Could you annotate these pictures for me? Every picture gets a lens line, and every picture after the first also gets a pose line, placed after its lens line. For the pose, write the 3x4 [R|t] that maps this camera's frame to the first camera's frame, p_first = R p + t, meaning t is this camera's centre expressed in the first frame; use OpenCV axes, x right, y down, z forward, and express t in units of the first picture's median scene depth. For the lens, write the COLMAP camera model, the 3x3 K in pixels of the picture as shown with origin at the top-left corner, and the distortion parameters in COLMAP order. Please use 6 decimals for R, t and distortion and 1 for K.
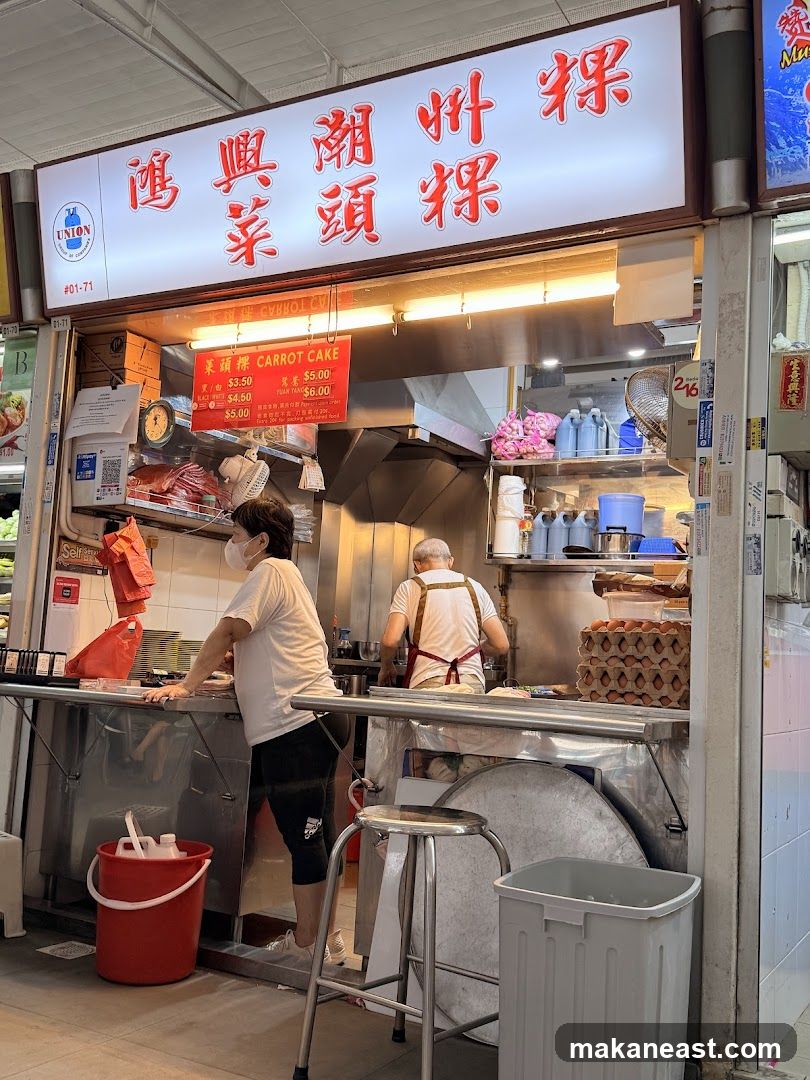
lens RADIAL K [[1034.0, 0, 430.7], [0, 1034.0, 558.0], [0, 0, 1]] dist [0.034289, 0.000000]
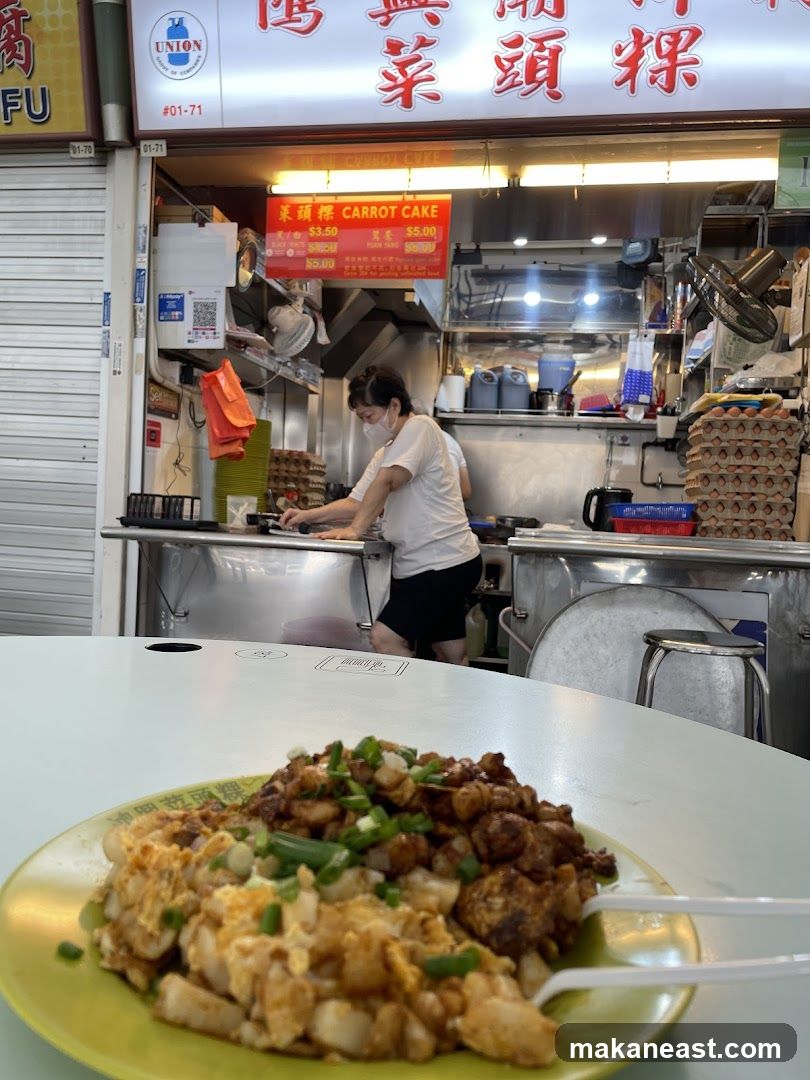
lens RADIAL K [[814.5, 0, 412.3], [0, 814.5, 539.6], [0, 0, 1]] dist [0.050367, -0.068042]
pose [[0.949605, -0.020695, 0.312765, -0.425399], [-0.027811, 0.988320, 0.149834, 0.008044], [-0.312212, -0.150982, 0.937938, 0.198936]]
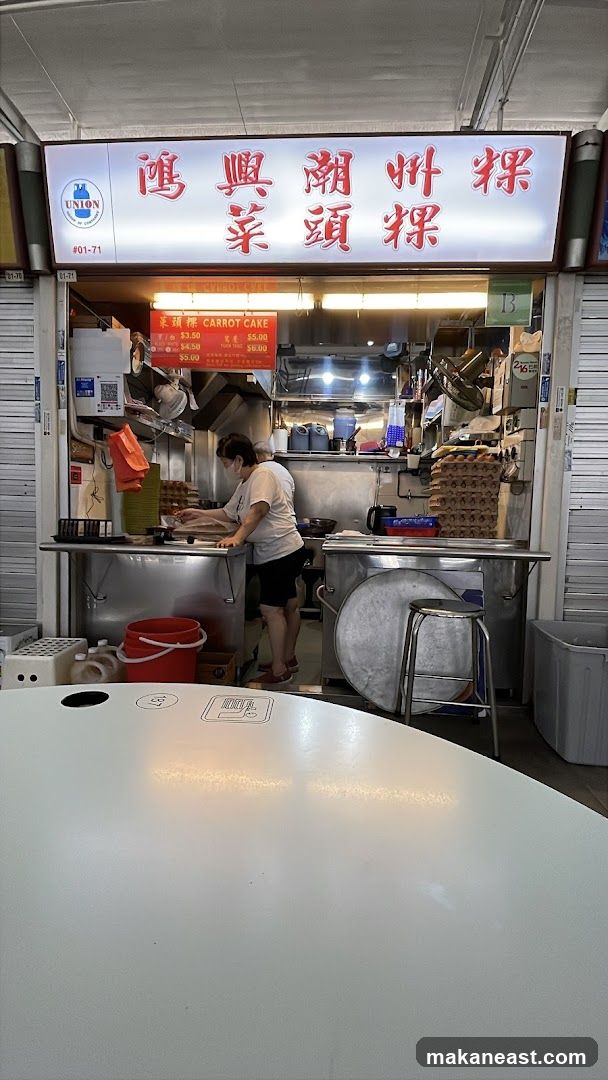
lens RADIAL K [[503.0, 0, 310.7], [0, 503.0, 542.1], [0, 0, 1]] dist [0.005505, -0.014250]
pose [[0.907315, -0.061643, 0.415909, -0.412050], [-0.018321, 0.982458, 0.185580, -0.015792], [-0.420052, -0.176000, 0.890270, 0.260429]]
